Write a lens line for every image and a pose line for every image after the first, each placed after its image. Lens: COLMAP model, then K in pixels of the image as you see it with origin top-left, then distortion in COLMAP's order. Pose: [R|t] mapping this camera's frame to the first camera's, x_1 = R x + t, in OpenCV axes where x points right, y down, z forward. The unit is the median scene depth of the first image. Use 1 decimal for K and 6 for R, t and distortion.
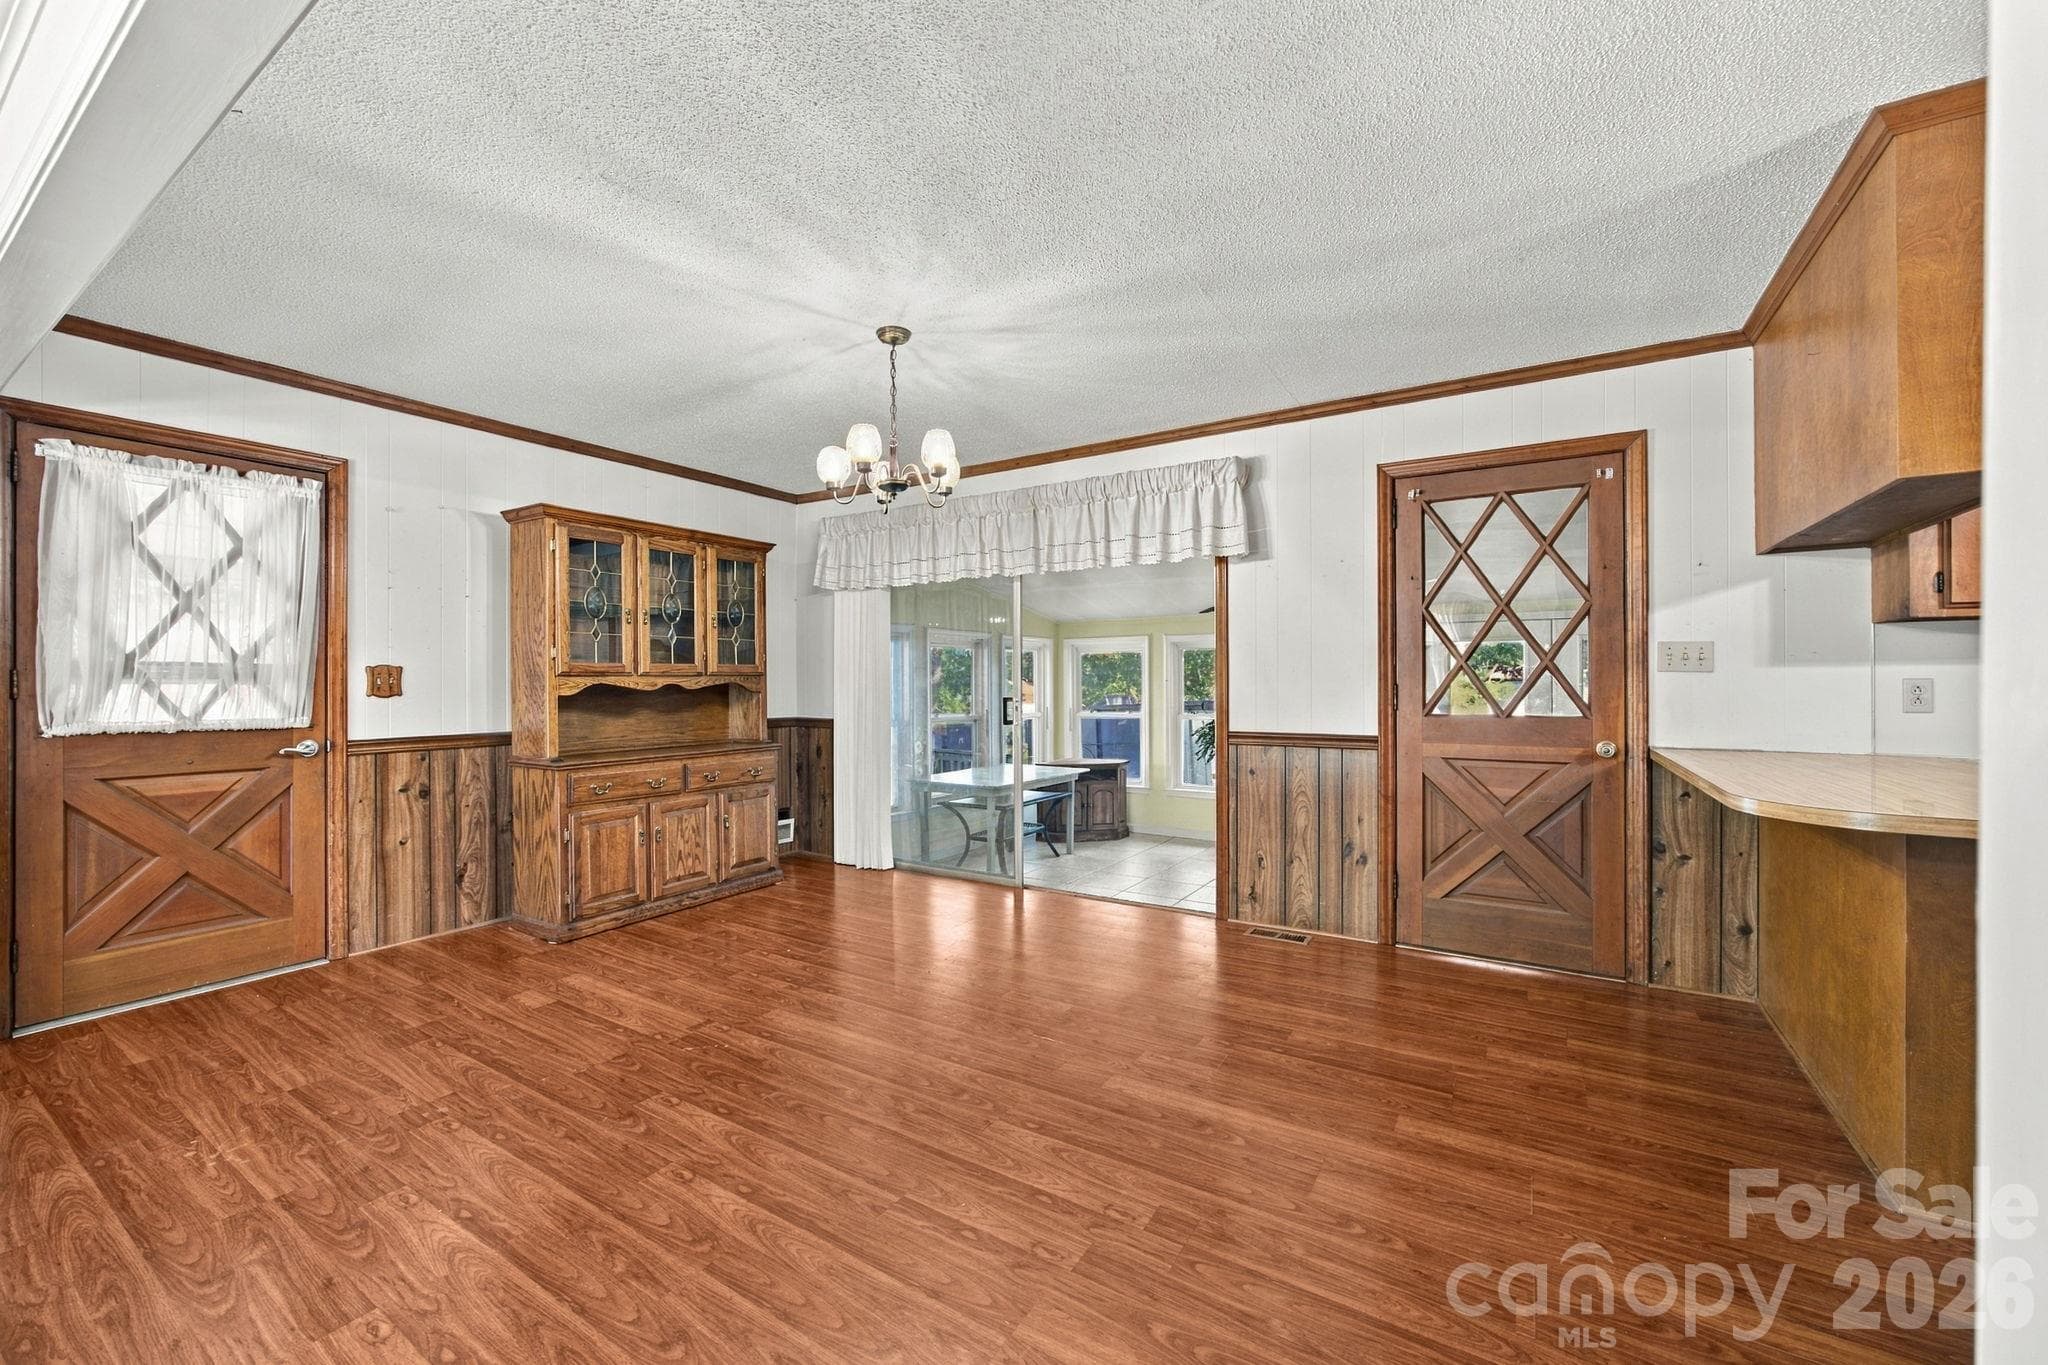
lens RADIAL K [[807.9, 0, 1023.0], [0, 807.9, 684.1], [0, 0, 1]] dist [-0.024355, 0.009424]
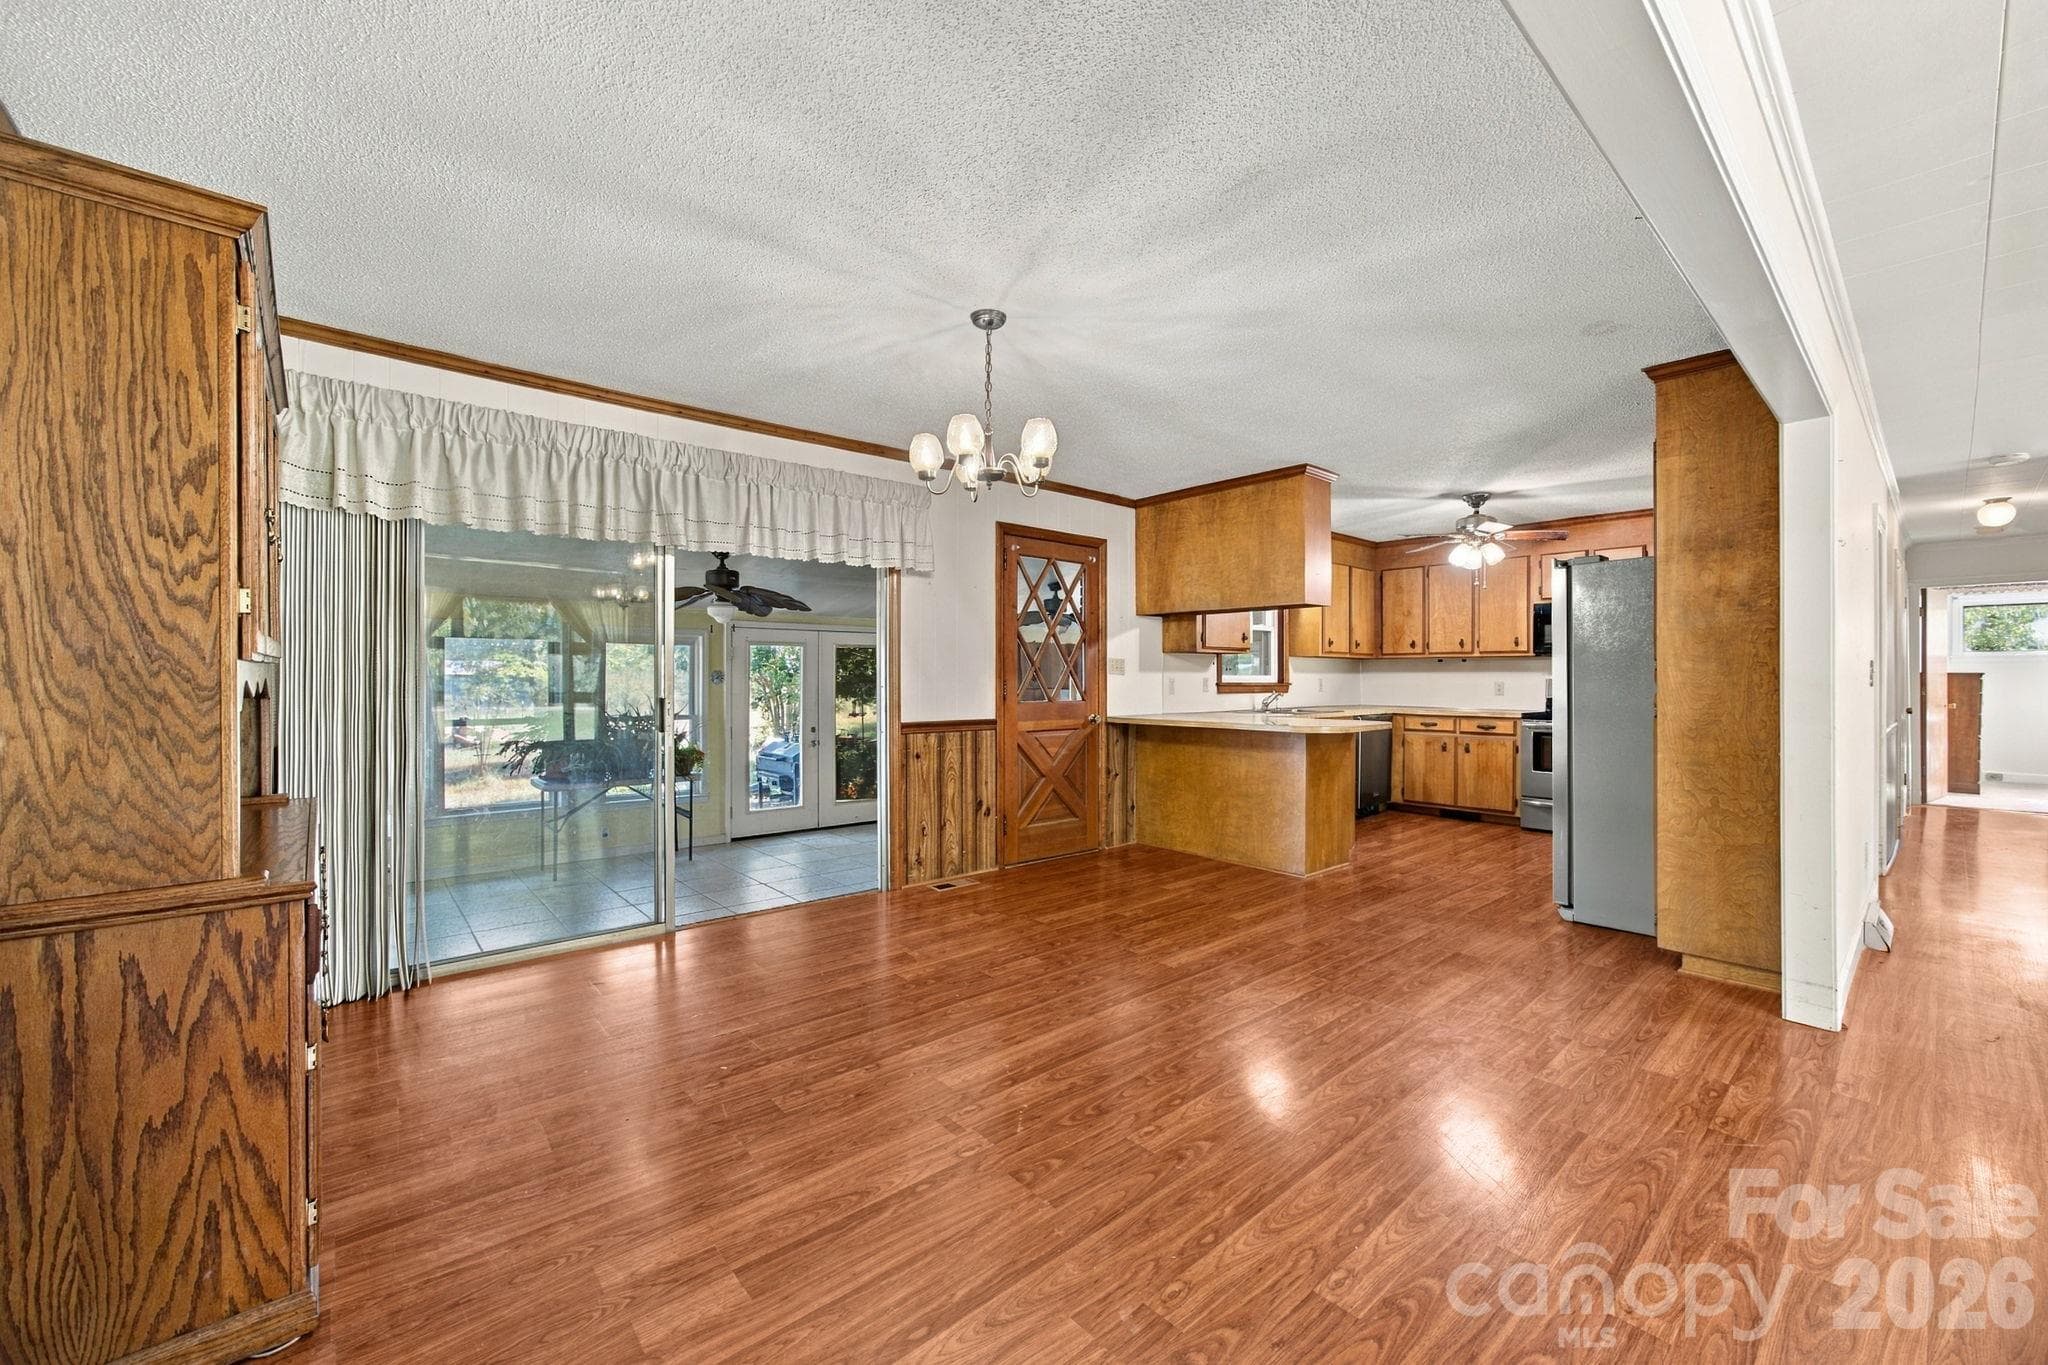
lens RADIAL K [[807.9, 0, 1023.0], [0, 807.9, 684.1], [0, 0, 1]] dist [-0.024355, 0.009424]
pose [[0.293045, -0.003629, 0.956092, -0.855701], [0.001741, 0.999993, 0.003261, 0.000089], [-0.956097, 0.000709, 0.293049, 0.542779]]
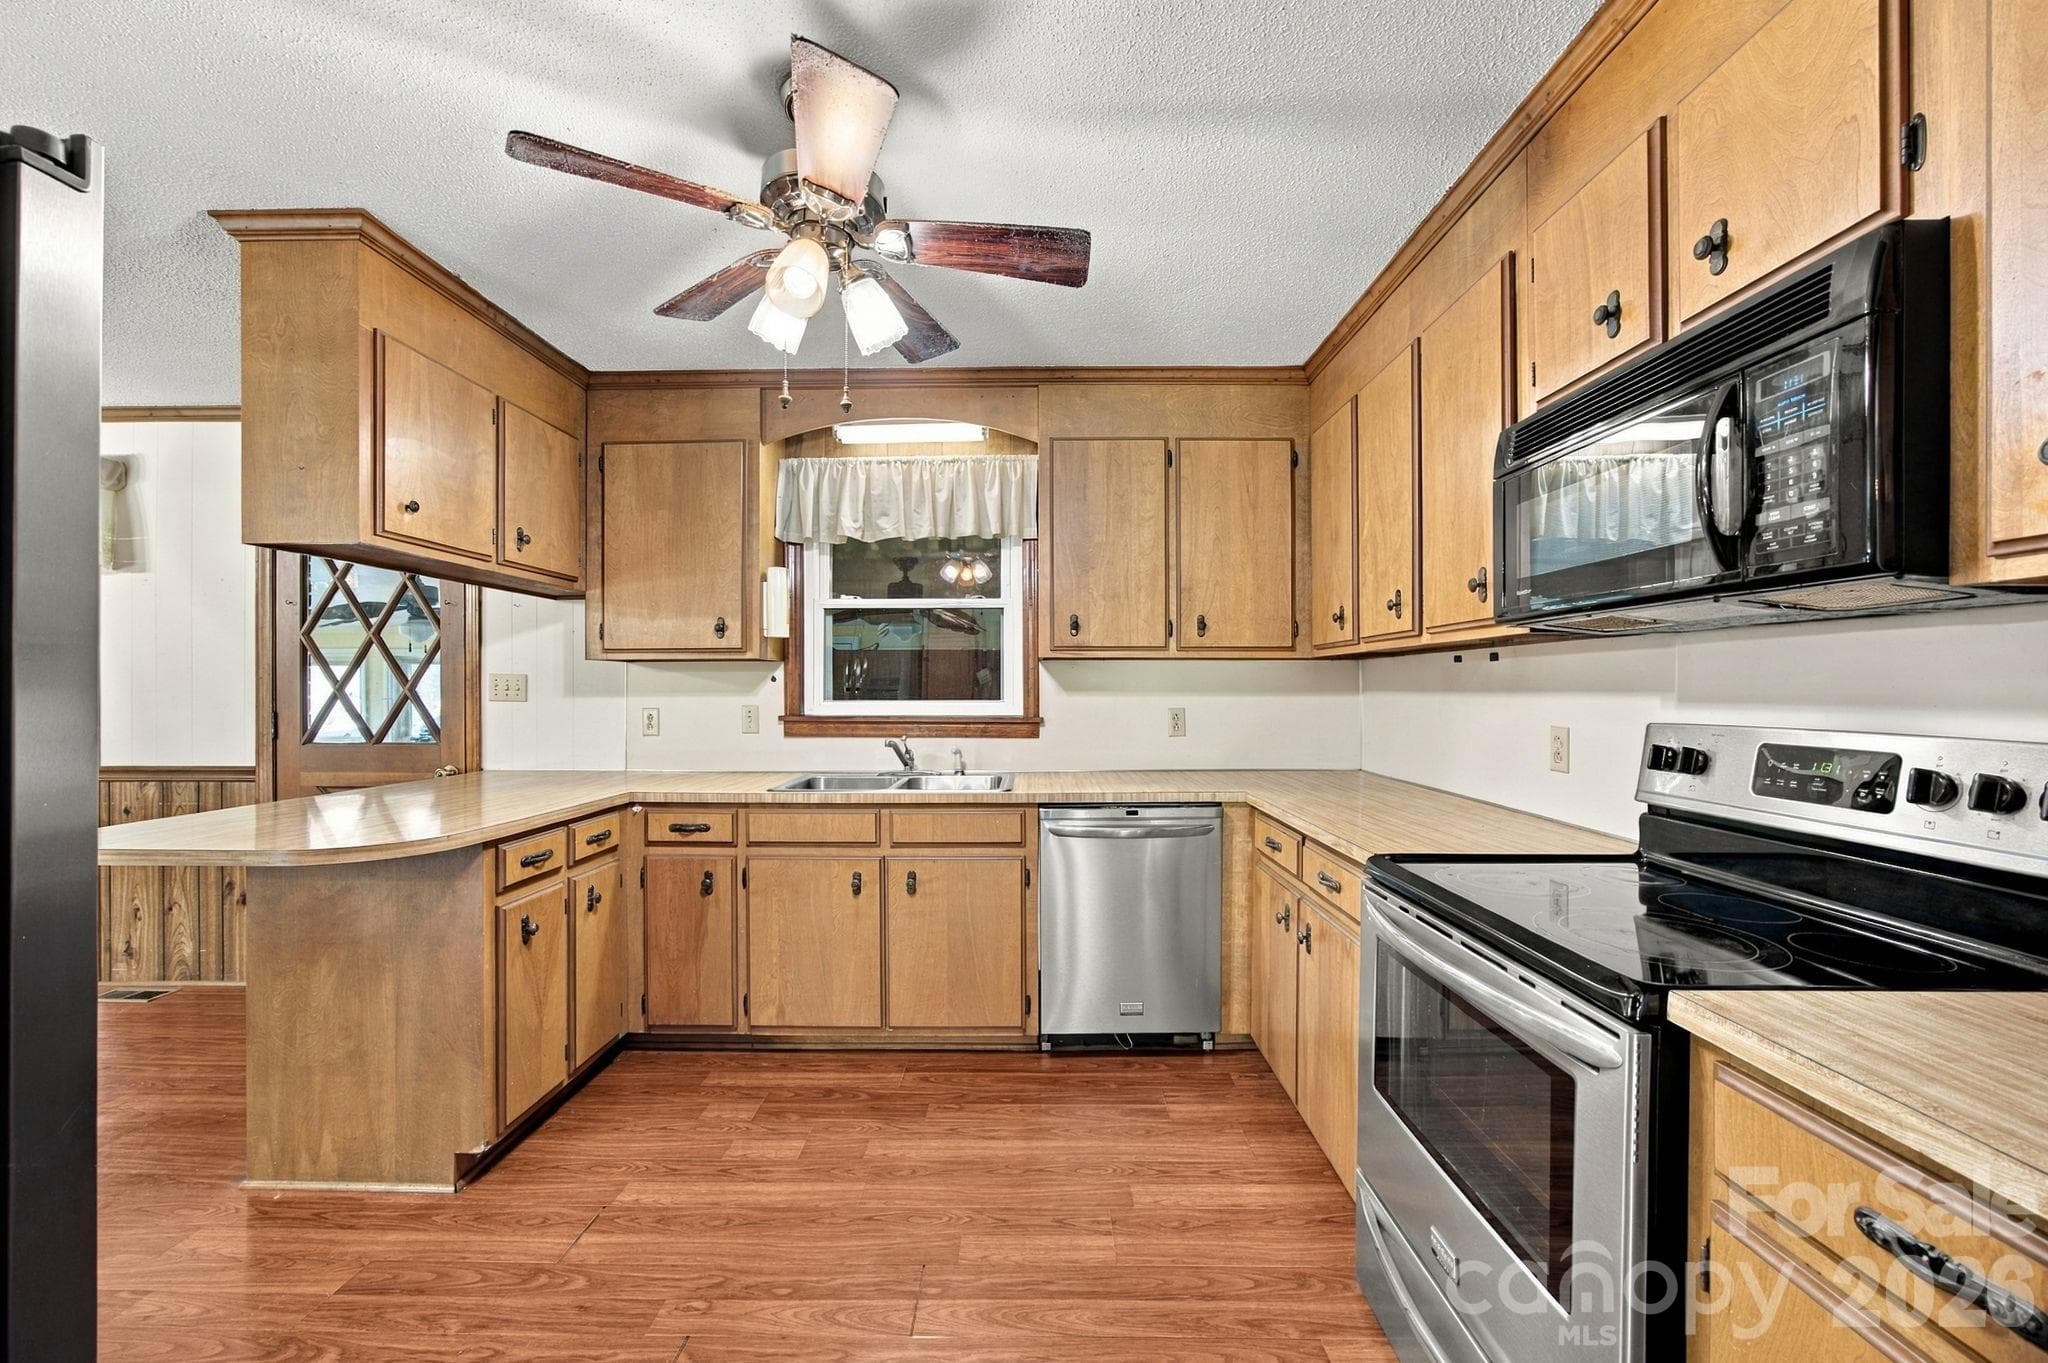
lens RADIAL K [[807.9, 0, 1023.0], [0, 807.9, 683.1], [0, 0, 1]] dist [-0.024355, 0.009424]
pose [[0.852553, 0.005303, 0.522613, 0.710978], [0.001247, 0.999925, -0.012181, -0.021352], [-0.522639, 0.011037, 0.852483, -0.275058]]
